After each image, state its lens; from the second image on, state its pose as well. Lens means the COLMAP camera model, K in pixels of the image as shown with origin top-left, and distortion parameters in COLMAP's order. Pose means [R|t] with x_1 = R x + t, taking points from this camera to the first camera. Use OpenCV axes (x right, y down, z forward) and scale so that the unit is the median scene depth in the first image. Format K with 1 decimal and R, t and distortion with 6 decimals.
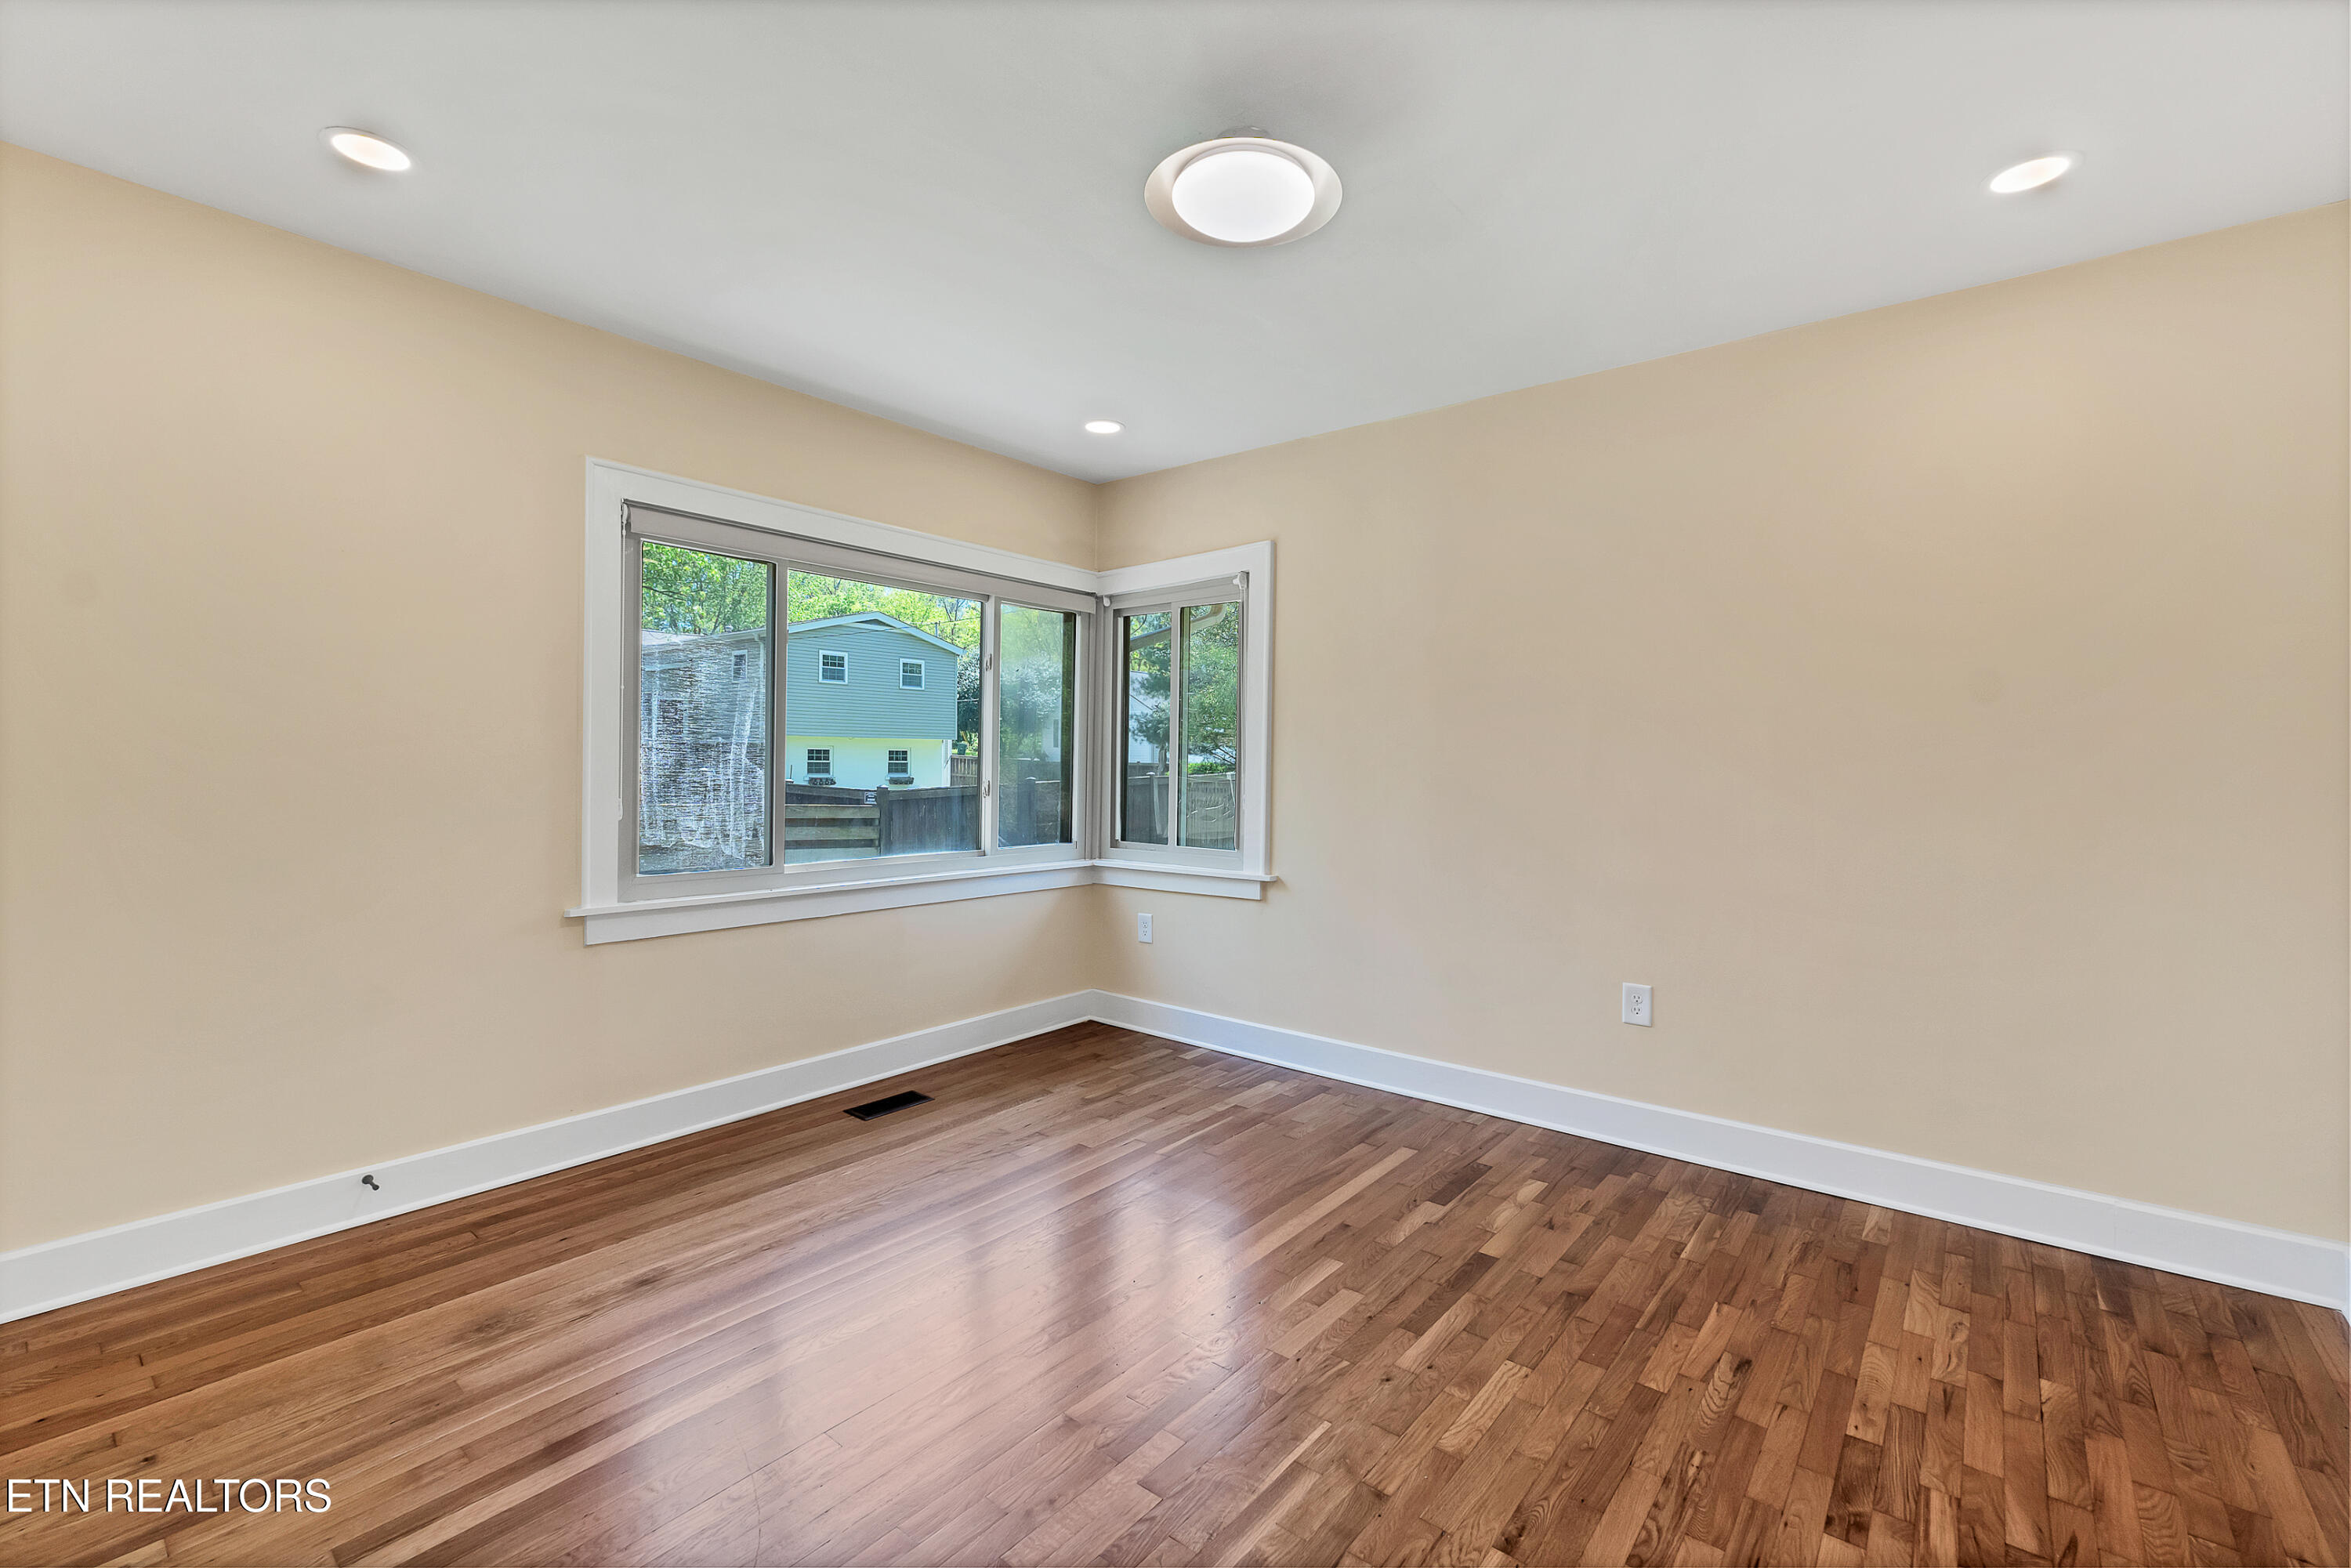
lens RADIAL K [[991.0, 0, 1189.3], [0, 991.0, 786.9], [0, 0, 1]] dist [-0.010786, 0.000034]
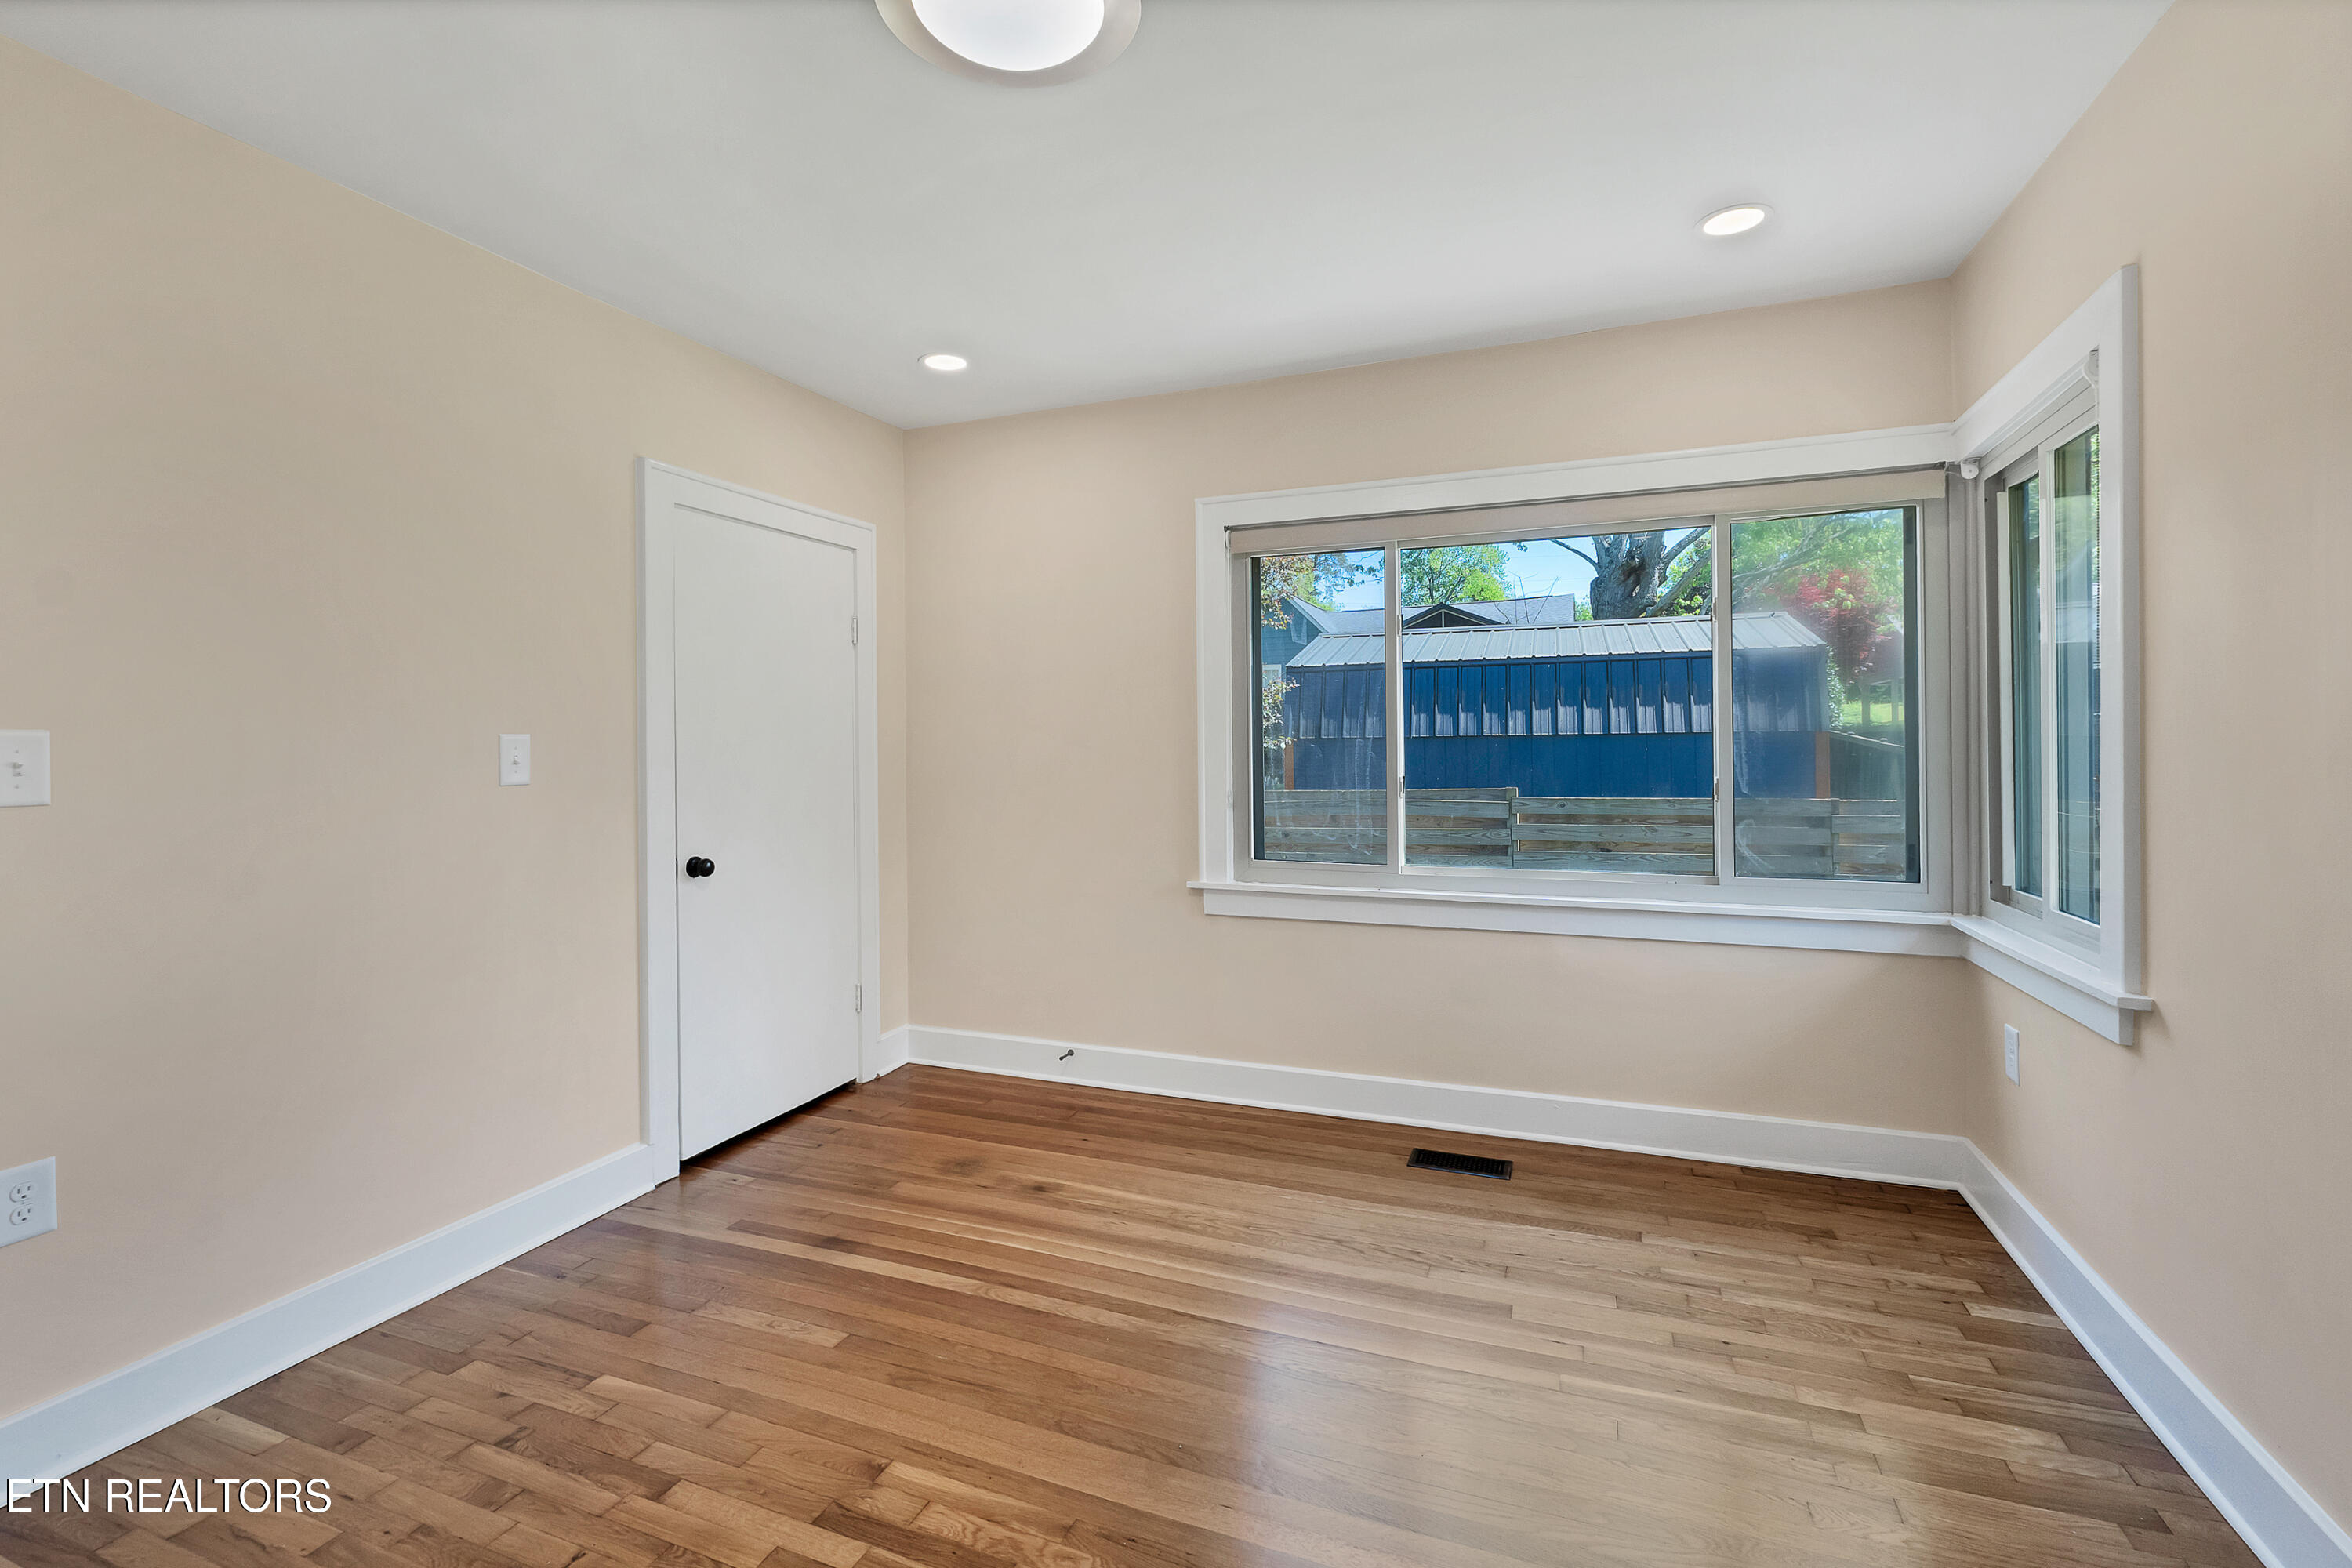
lens RADIAL K [[1027.1, 0, 1165.2], [0, 1027.1, 761.8], [0, 0, 1]] dist [-0.008123, -0.000091]
pose [[0.292091, -0.001614, -0.956389, 0.472521], [-0.012864, 0.999901, -0.005616, -0.011340], [0.956304, 0.013944, 0.292041, 0.520822]]
